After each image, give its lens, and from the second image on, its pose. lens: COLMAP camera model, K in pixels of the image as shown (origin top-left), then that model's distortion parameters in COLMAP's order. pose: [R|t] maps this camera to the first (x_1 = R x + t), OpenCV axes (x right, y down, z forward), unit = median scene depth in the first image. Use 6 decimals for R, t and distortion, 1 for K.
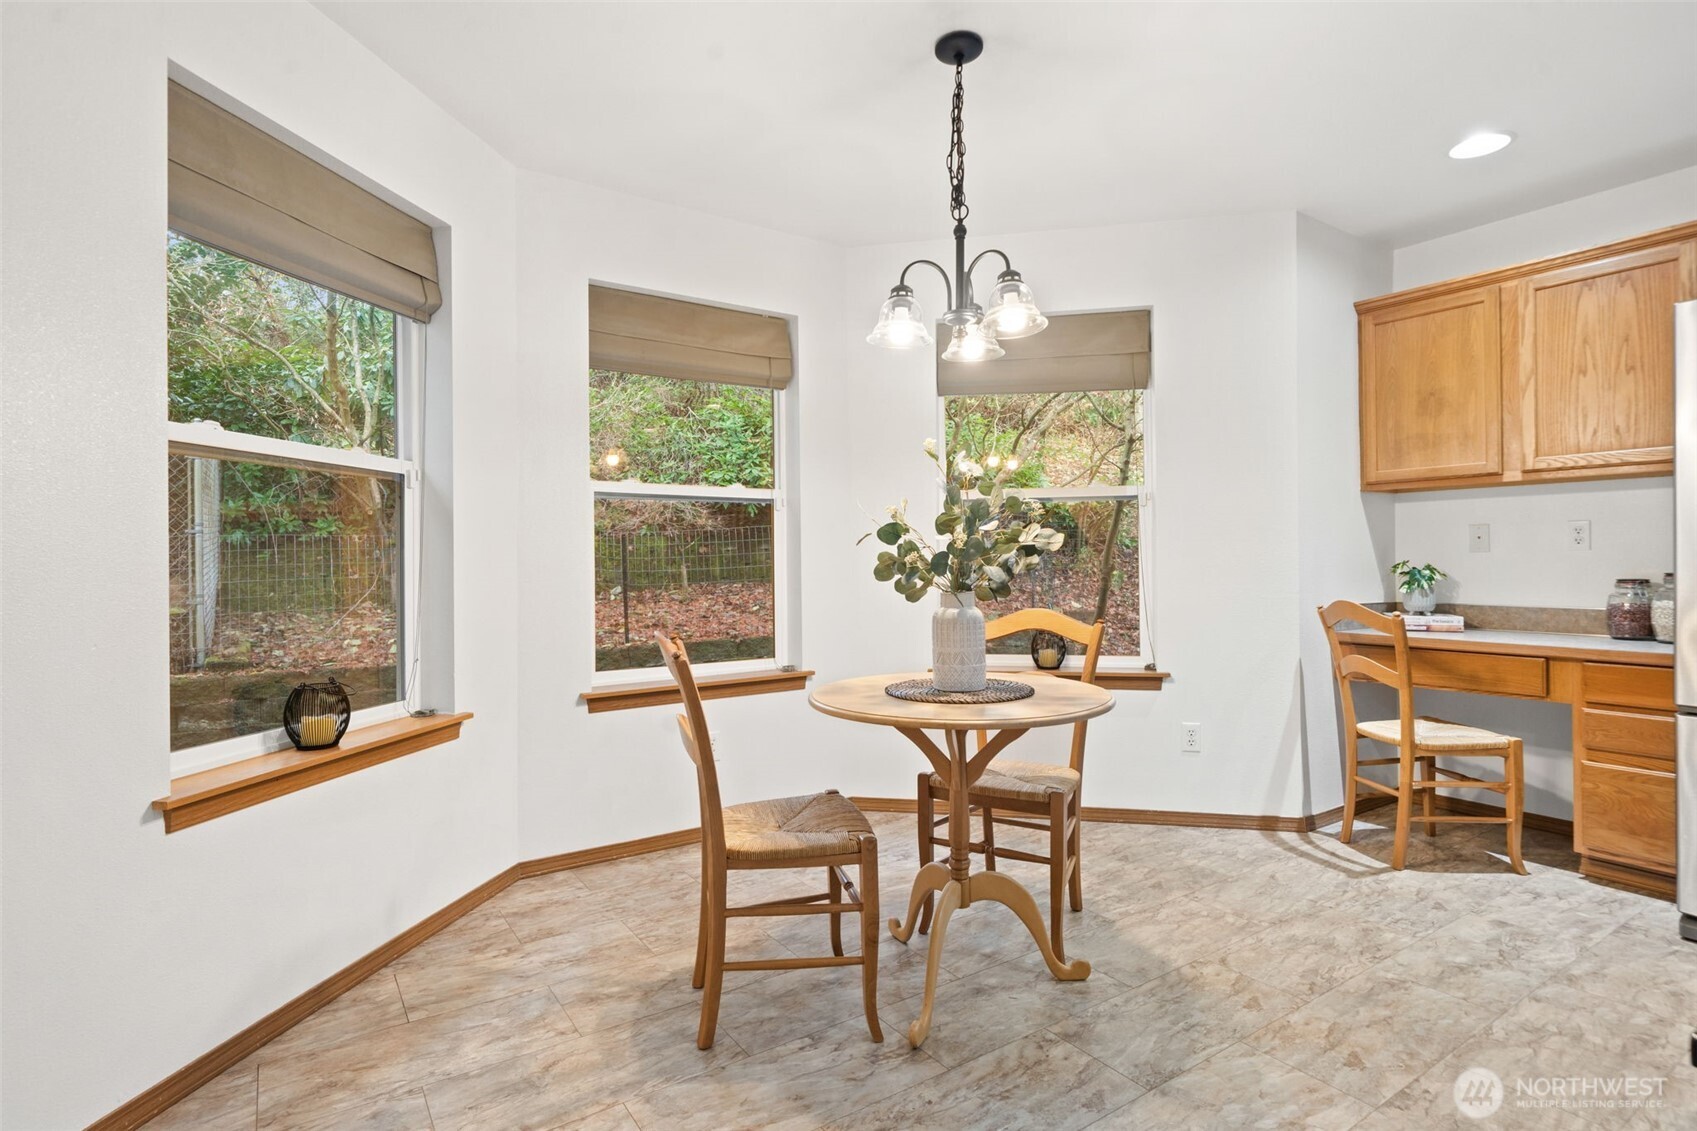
lens RADIAL K [[836.2, 0, 846.4], [0, 836.2, 558.8], [0, 0, 1]] dist [0.000307, 0.000741]
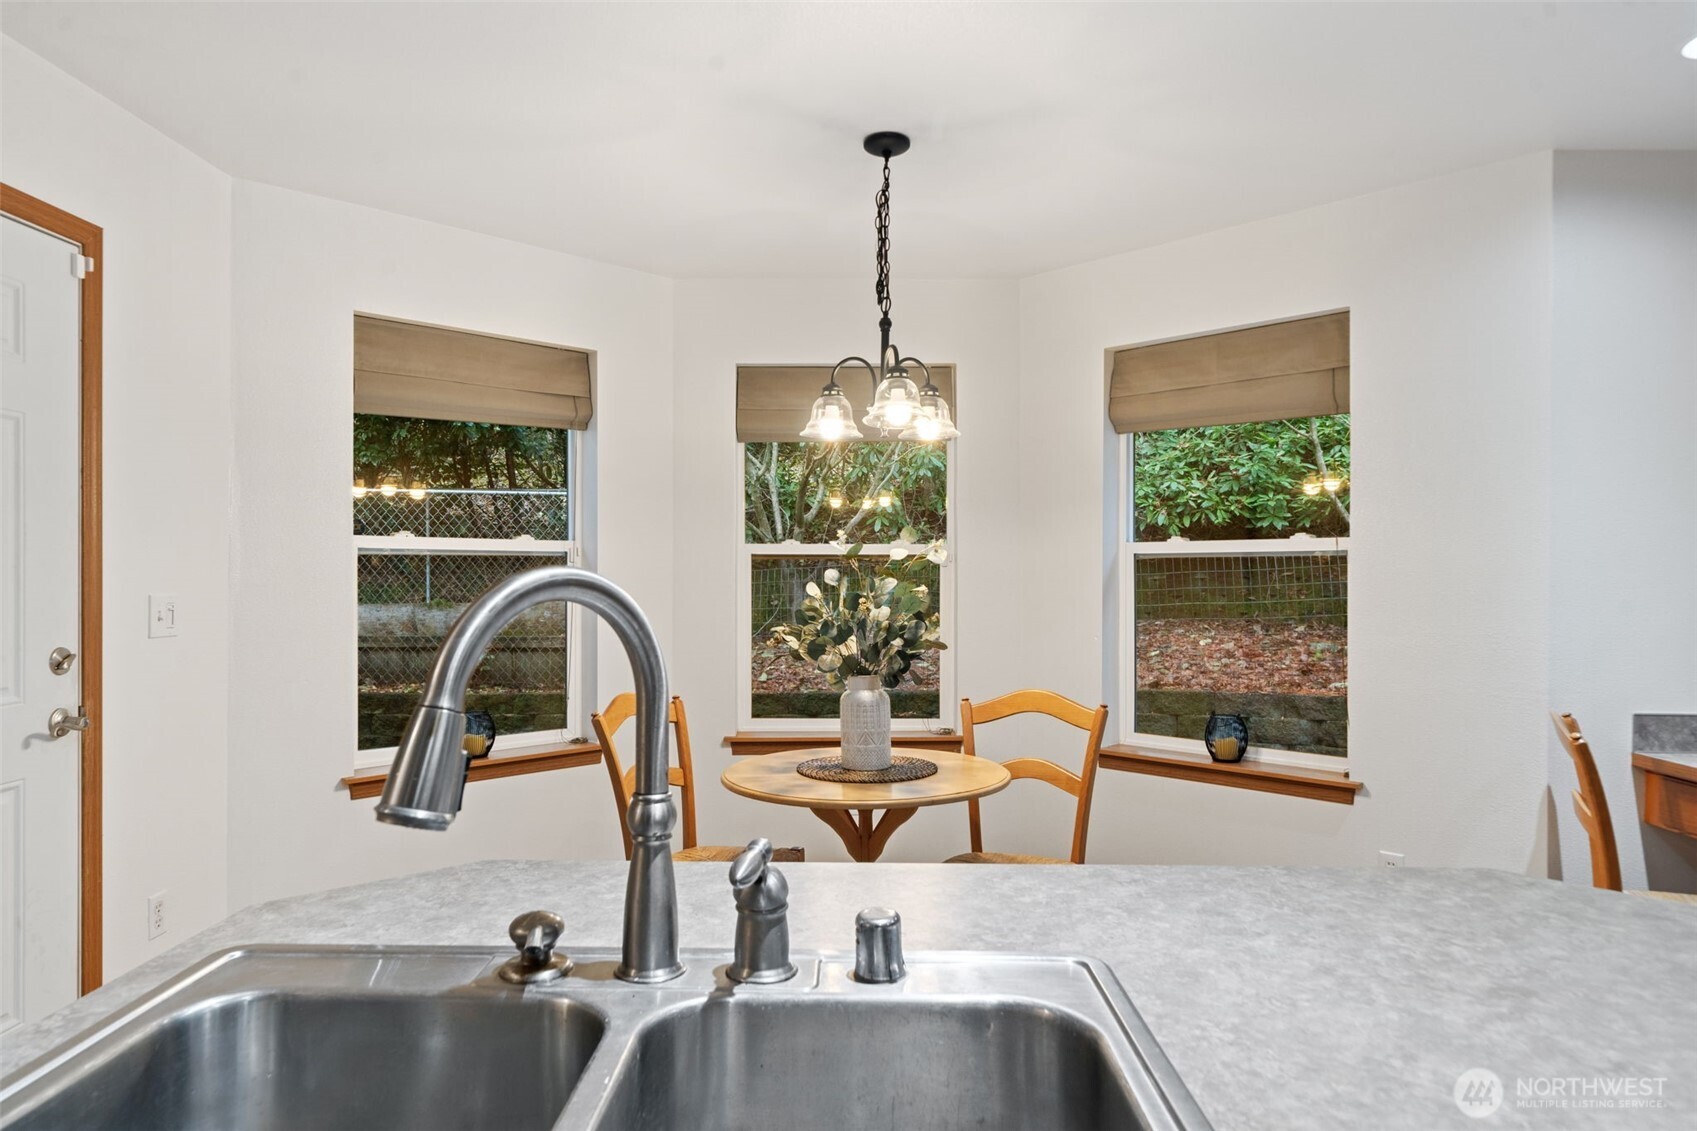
lens RADIAL K [[1035.4, 0, 844.1], [0, 1035.4, 579.0], [0, 0, 1]] dist [0.001412, -0.000433]
pose [[0.830705, 0.011690, -0.556591, 0.580816], [-0.007379, 0.999923, 0.009990, -0.064762], [0.556664, -0.004192, 0.830727, -0.061875]]
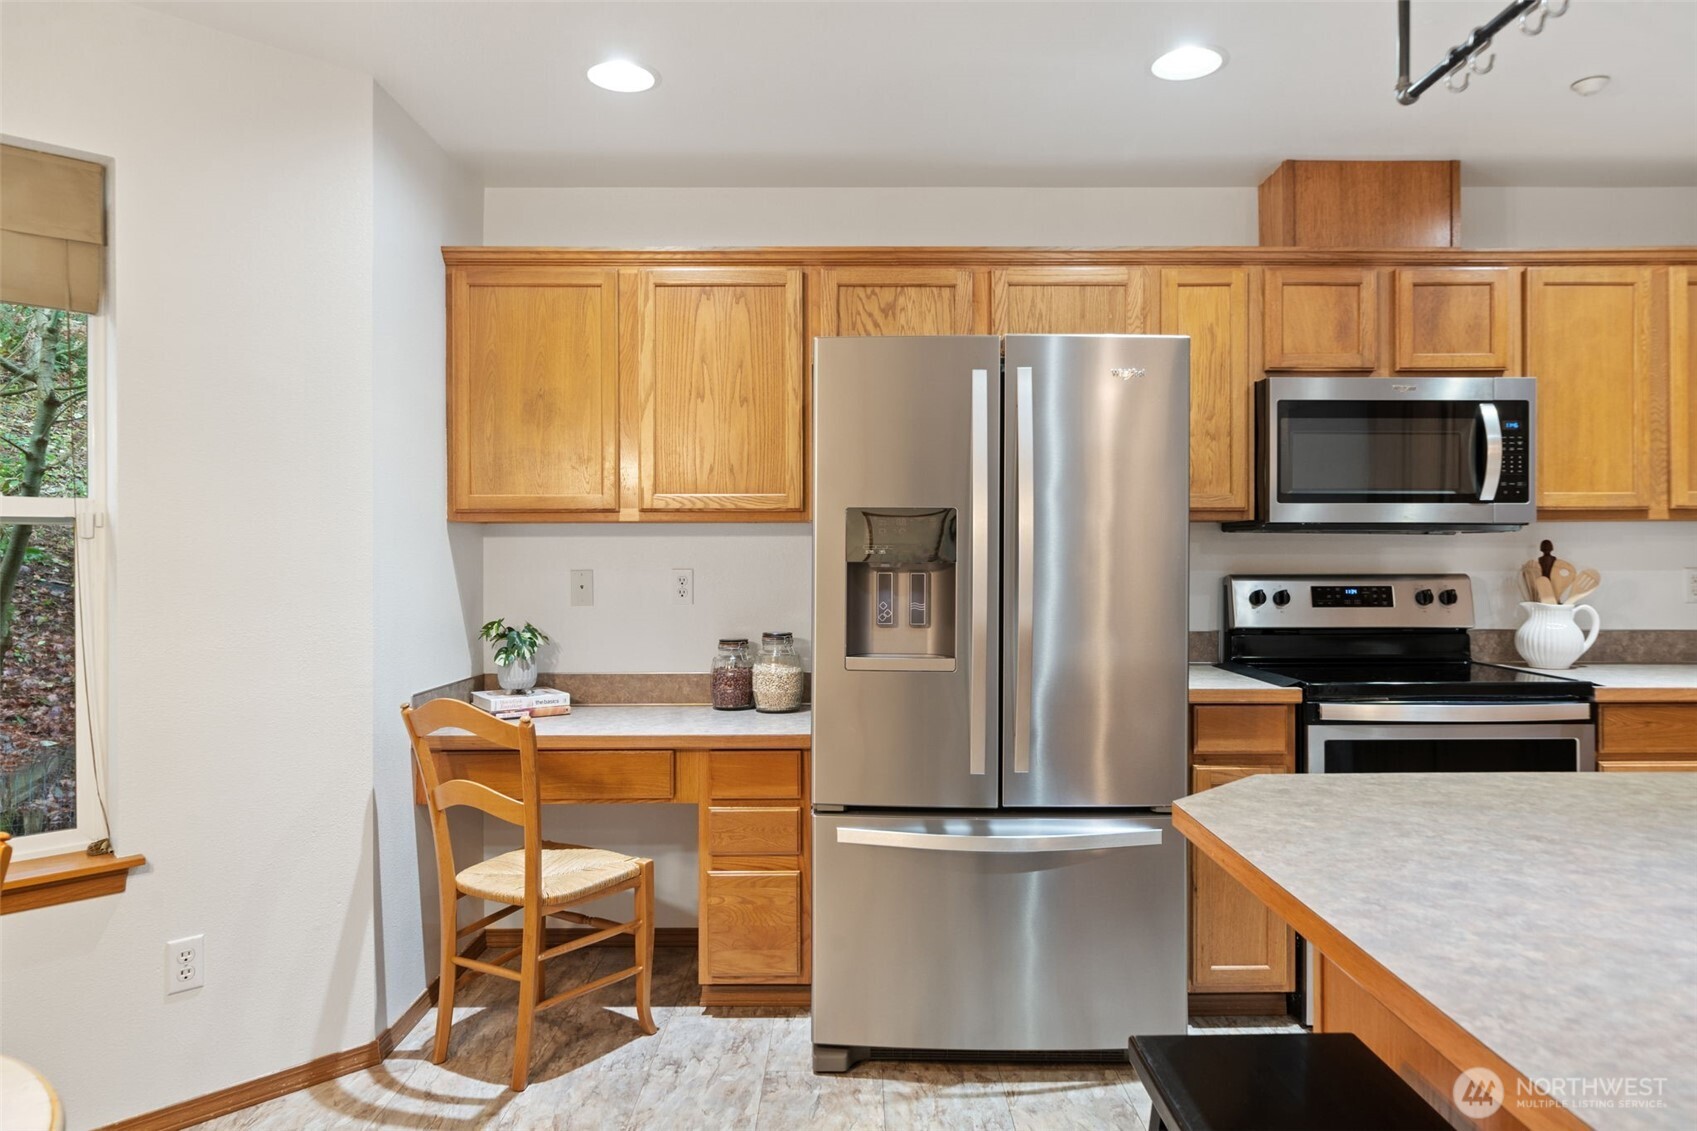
lens RADIAL K [[1080.6, 0, 850.2], [0, 1080.6, 544.9], [0, 0, 1]] dist [0.002706, 0.002256]
pose [[0.552163, 0.008381, 0.833694, 0.065206], [0.000583, 0.999945, -0.010439, -0.061010], [-0.833736, 0.006250, 0.552128, 0.270865]]
